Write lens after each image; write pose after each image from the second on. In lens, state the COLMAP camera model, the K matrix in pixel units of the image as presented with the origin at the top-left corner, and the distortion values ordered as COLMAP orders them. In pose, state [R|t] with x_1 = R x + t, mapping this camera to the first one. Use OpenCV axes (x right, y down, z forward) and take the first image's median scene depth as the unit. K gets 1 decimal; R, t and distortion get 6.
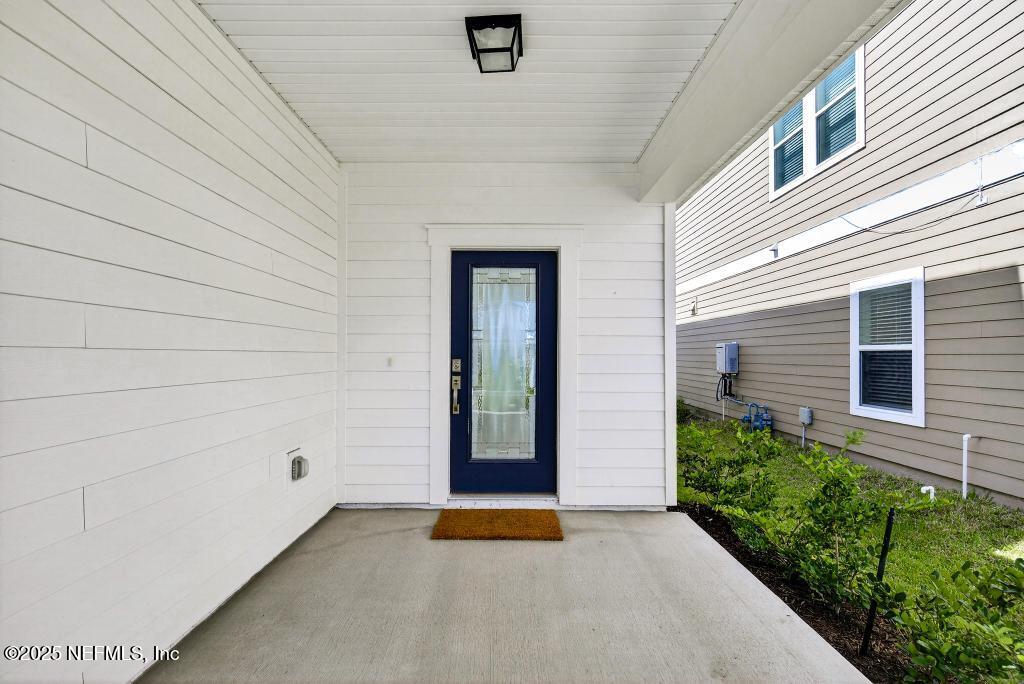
lens RADIAL K [[465.4, 0, 508.1], [0, 465.4, 348.5], [0, 0, 1]] dist [0.002058, 0.000720]
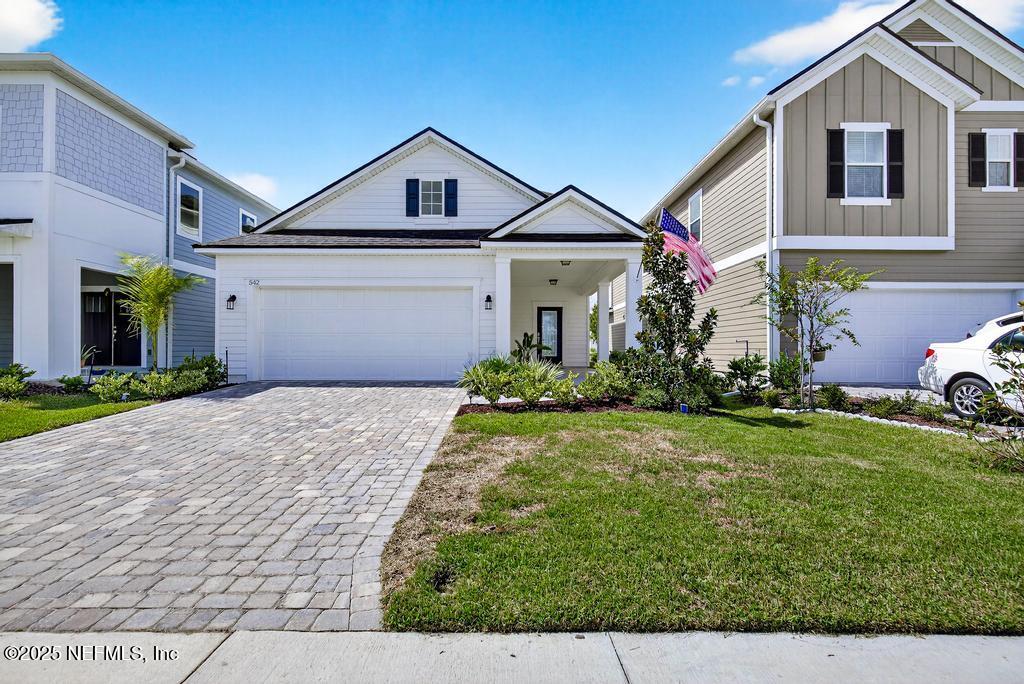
lens RADIAL K [[465.4, 0, 508.1], [0, 465.4, 348.5], [0, 0, 1]] dist [0.002058, 0.000720]
pose [[0.999994, 0.002674, -0.002160, -0.294926], [-0.002649, 0.999934, 0.011209, 0.094674], [0.002189, -0.011203, 0.999935, -2.535522]]
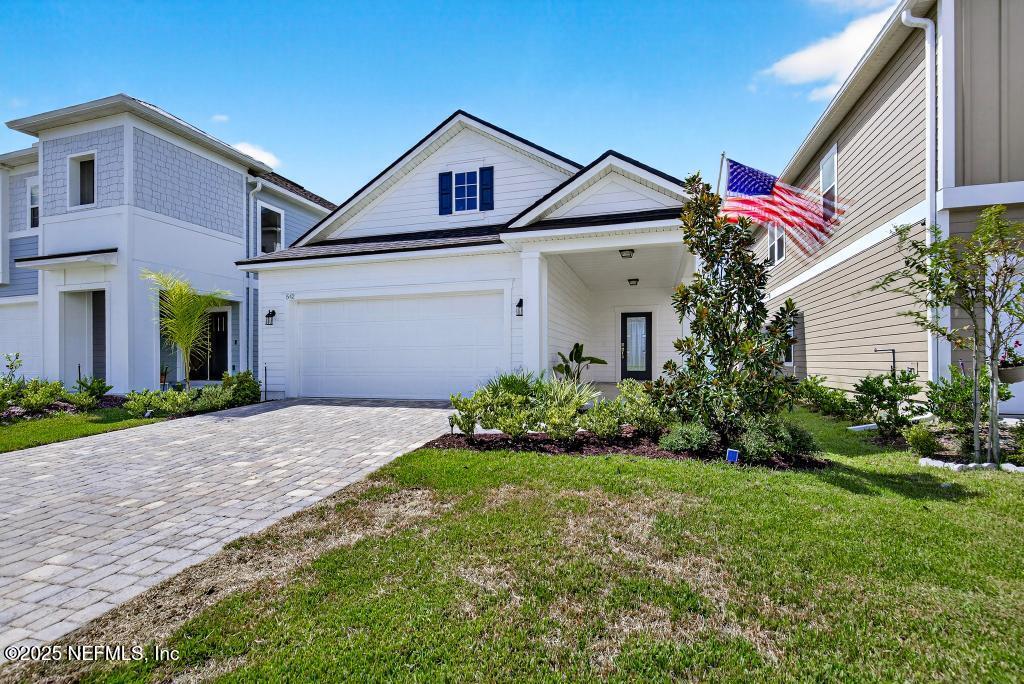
lens RADIAL K [[465.0, 0, 512.6], [0, 465.0, 361.3], [0, 0, 1]] dist [0.000291, 0.000653]
pose [[0.957740, -0.003398, -0.287614, 0.083872], [0.007036, 0.999908, 0.011616, 0.091986], [0.287548, -0.013149, 0.957676, -2.117493]]
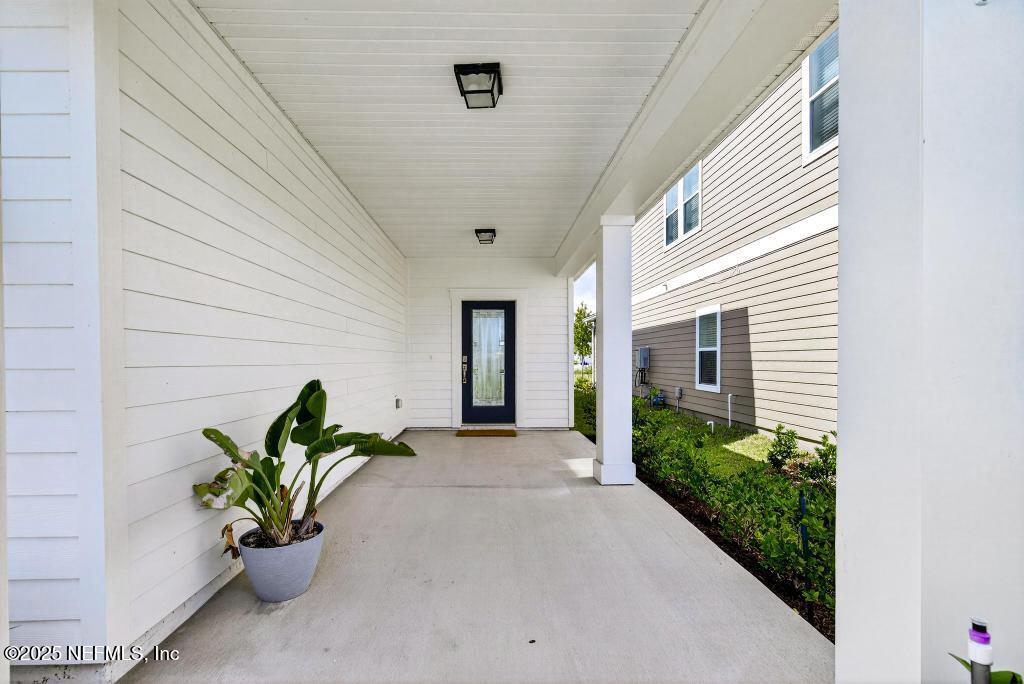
lens RADIAL K [[457.9, 0, 497.9], [0, 457.9, 371.9], [0, 0, 1]] dist [0.001380, 0.000165]
pose [[0.999875, -0.005481, 0.014819, 0.001031], [0.004852, 0.999102, 0.042093, 0.007875], [-0.015037, -0.042016, 0.999004, -0.761432]]
